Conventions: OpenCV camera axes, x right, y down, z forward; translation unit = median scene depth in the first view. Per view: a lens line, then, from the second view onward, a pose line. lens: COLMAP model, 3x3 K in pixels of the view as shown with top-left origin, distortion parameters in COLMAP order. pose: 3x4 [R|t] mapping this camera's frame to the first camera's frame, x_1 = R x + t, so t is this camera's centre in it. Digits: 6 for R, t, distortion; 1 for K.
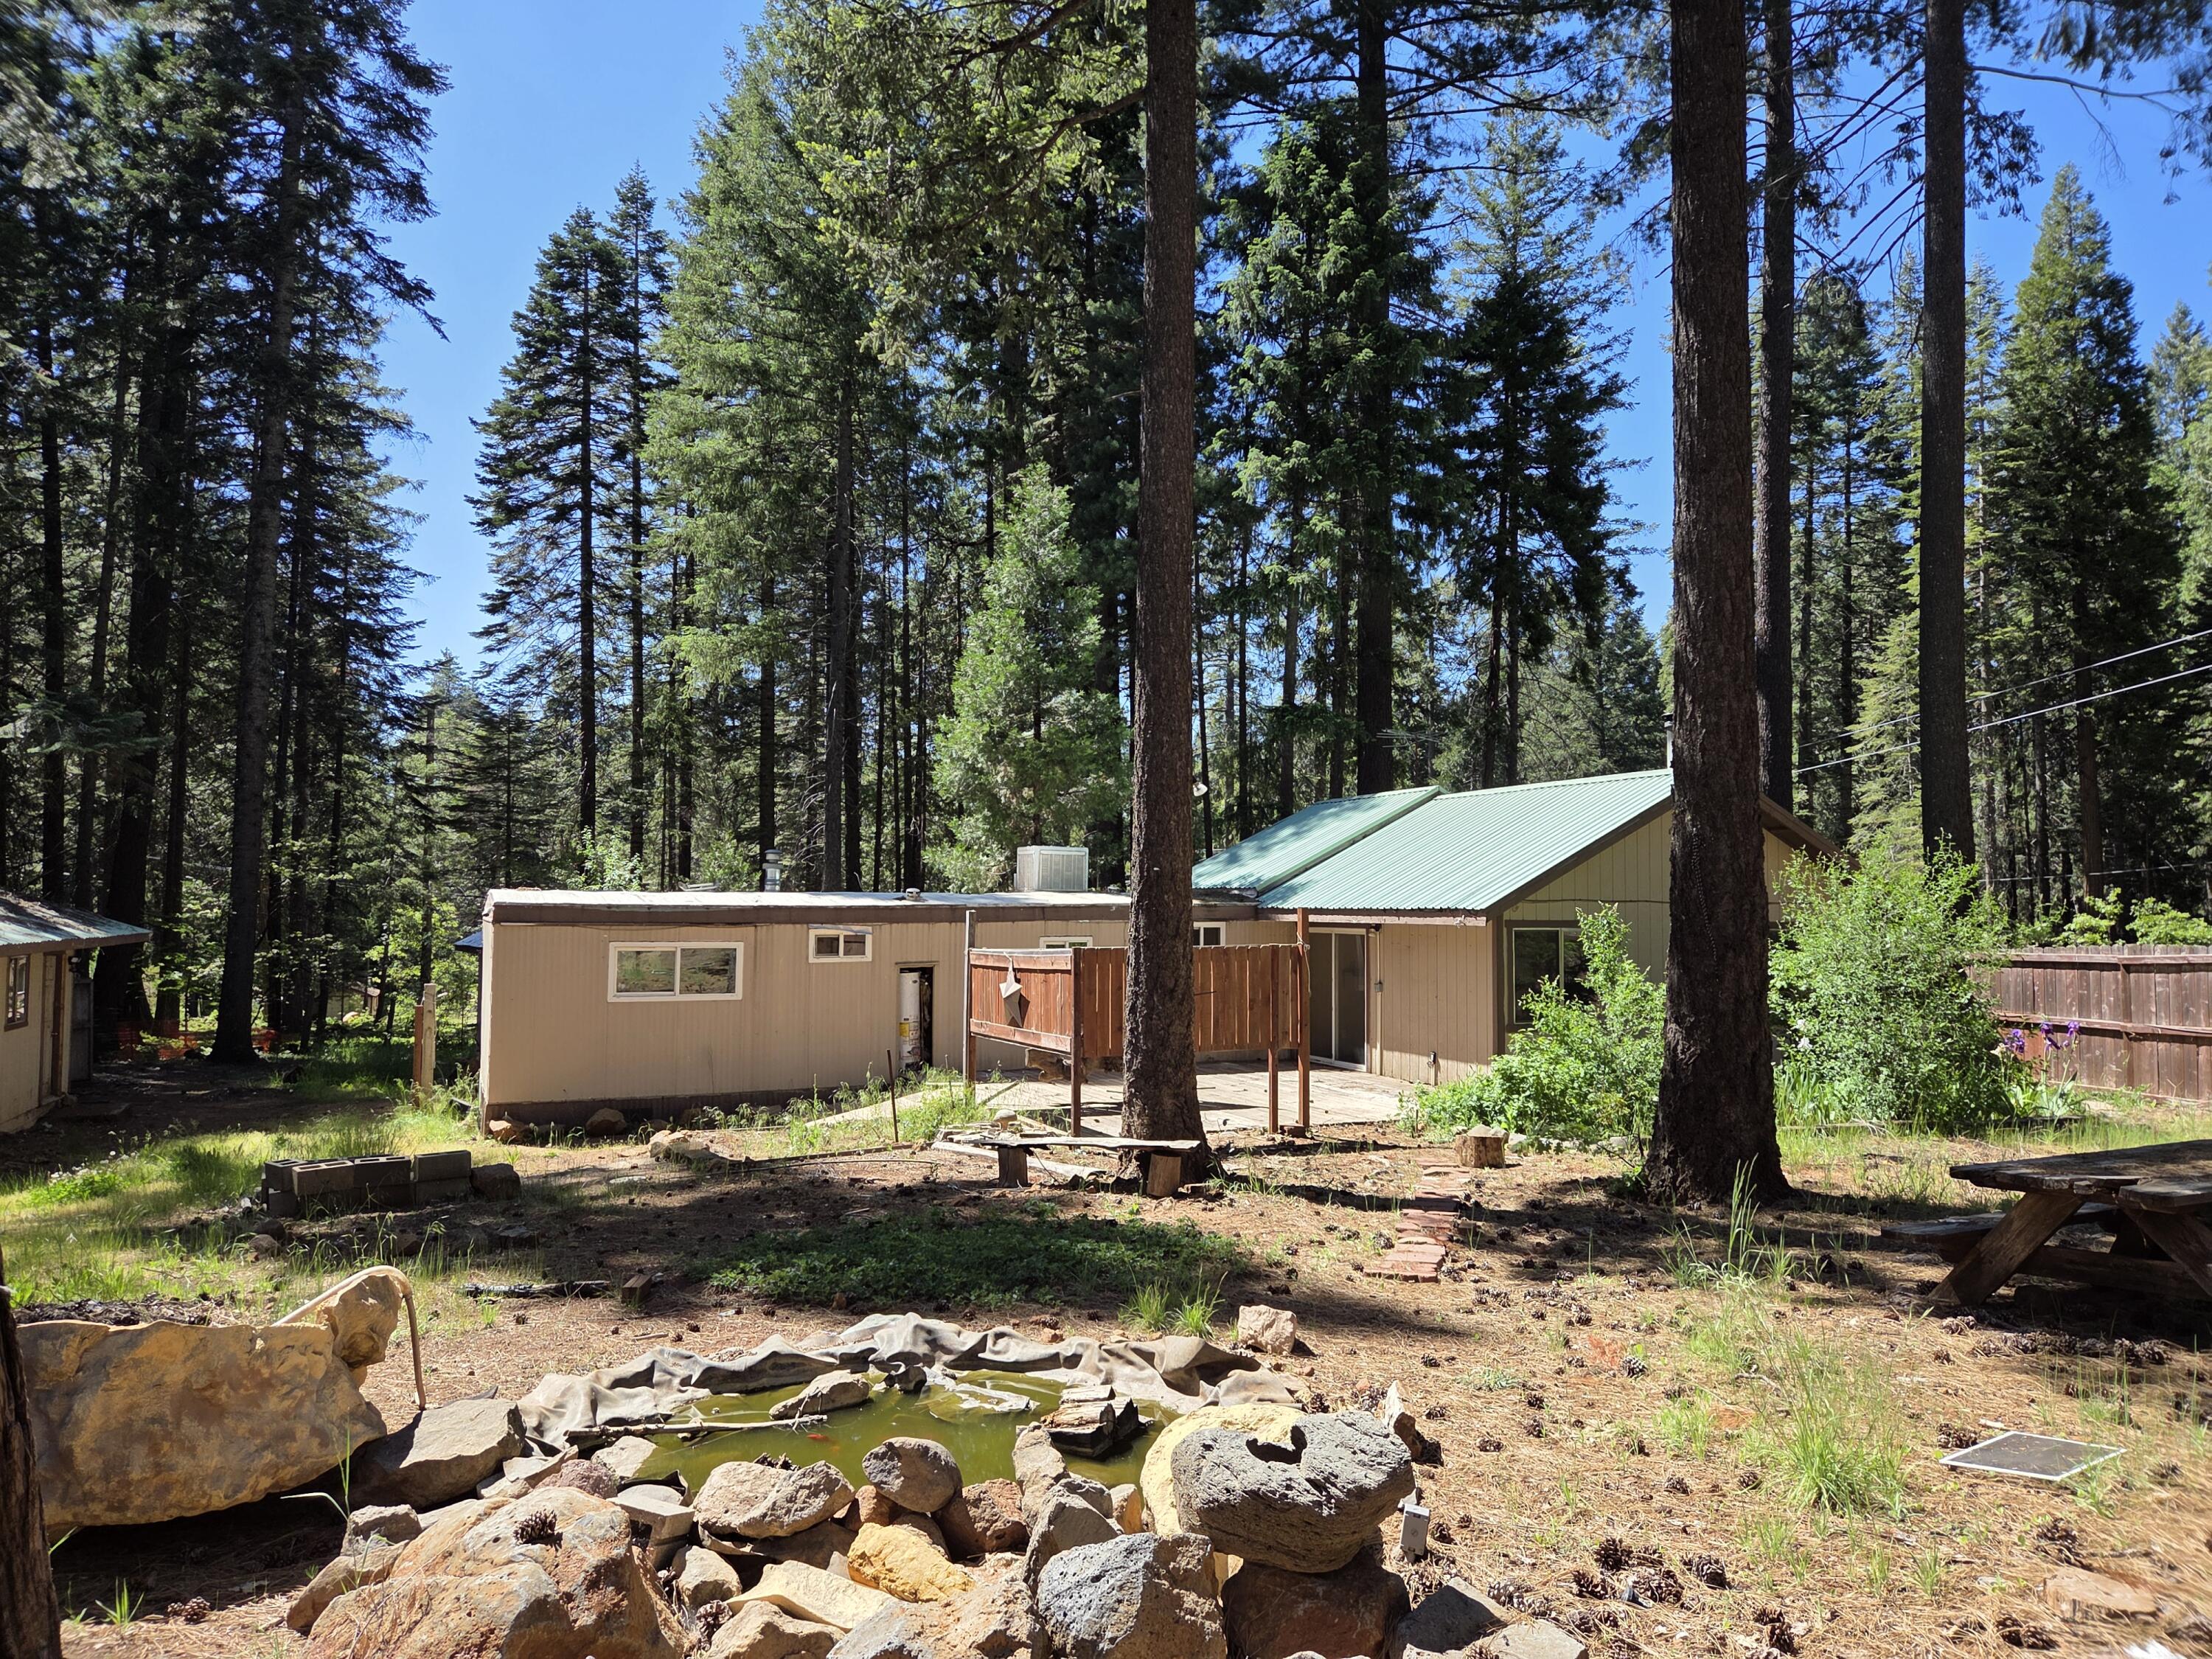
lens RADIAL K [[1497.1, 0, 1118.5], [0, 1497.1, 821.6], [0, 0, 1]] dist [0.074842, -0.063828]
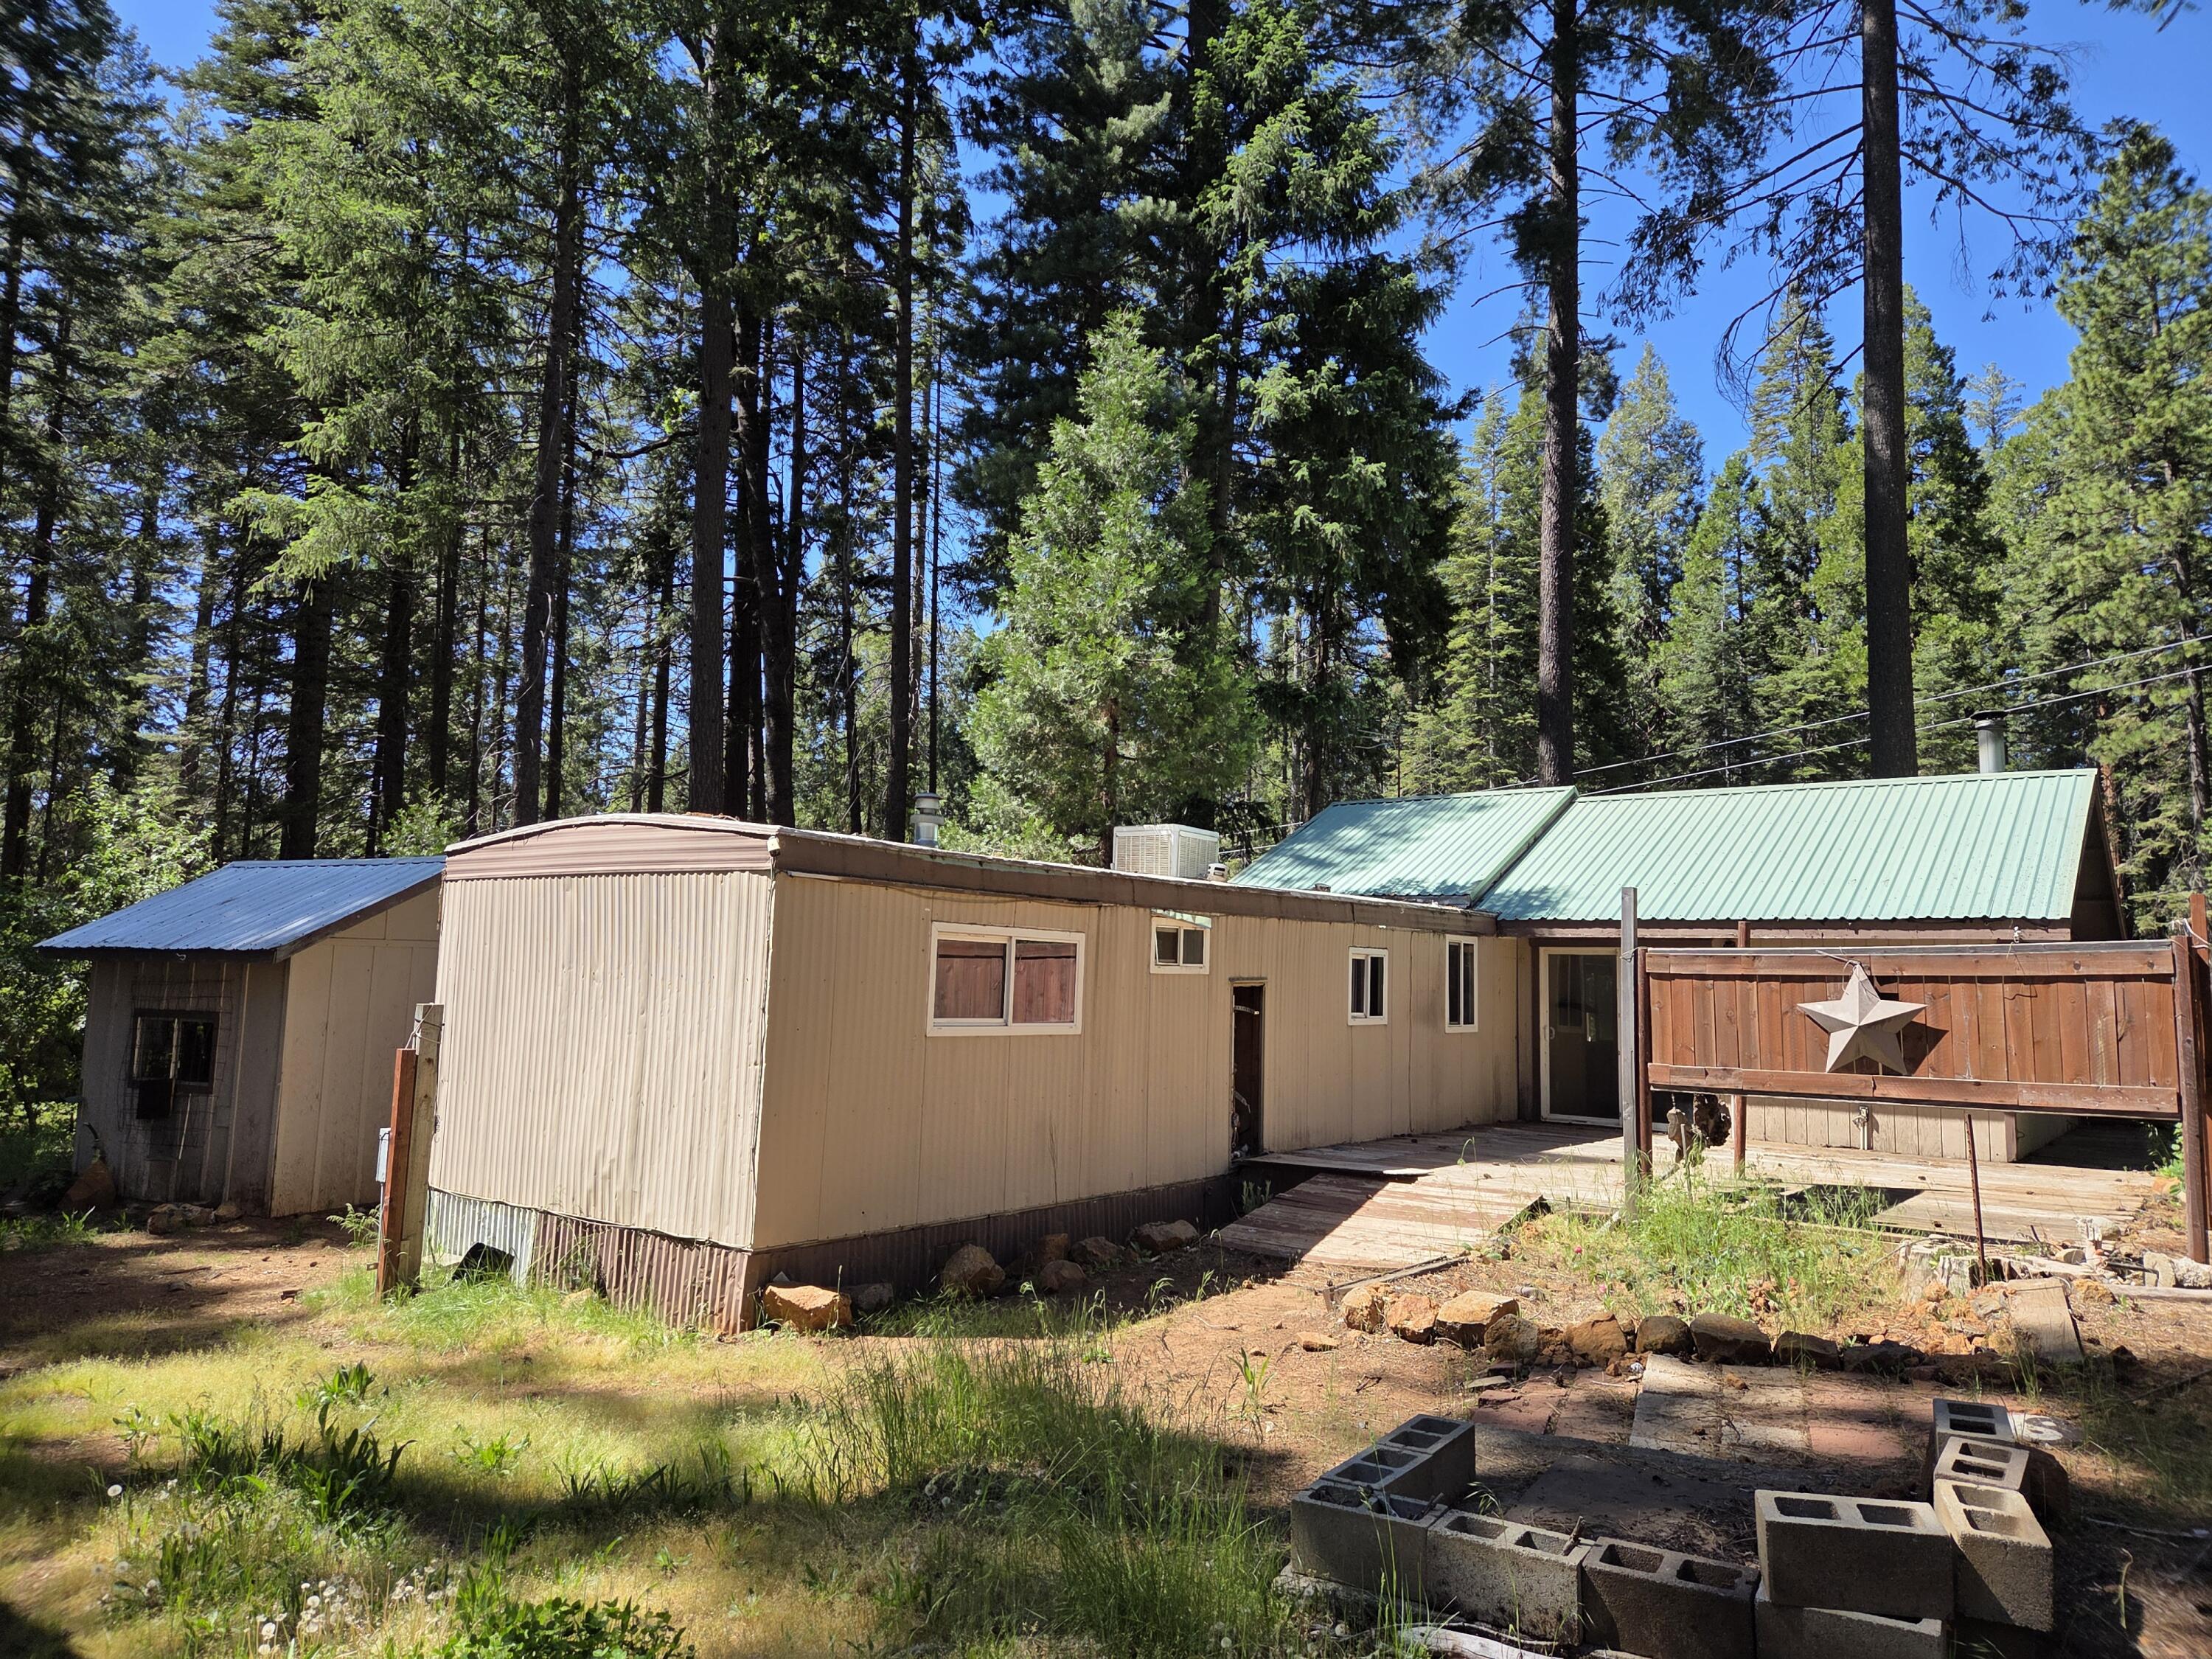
lens RADIAL K [[1497.1, 0, 1128.9], [0, 1497.1, 823.1], [0, 0, 1]] dist [0.074842, -0.063828]
pose [[0.870571, 0.070038, 0.487033, -0.499988], [-0.048284, 0.997200, -0.057095, 0.068400], [-0.489668, 0.026189, 0.871515, 0.484160]]
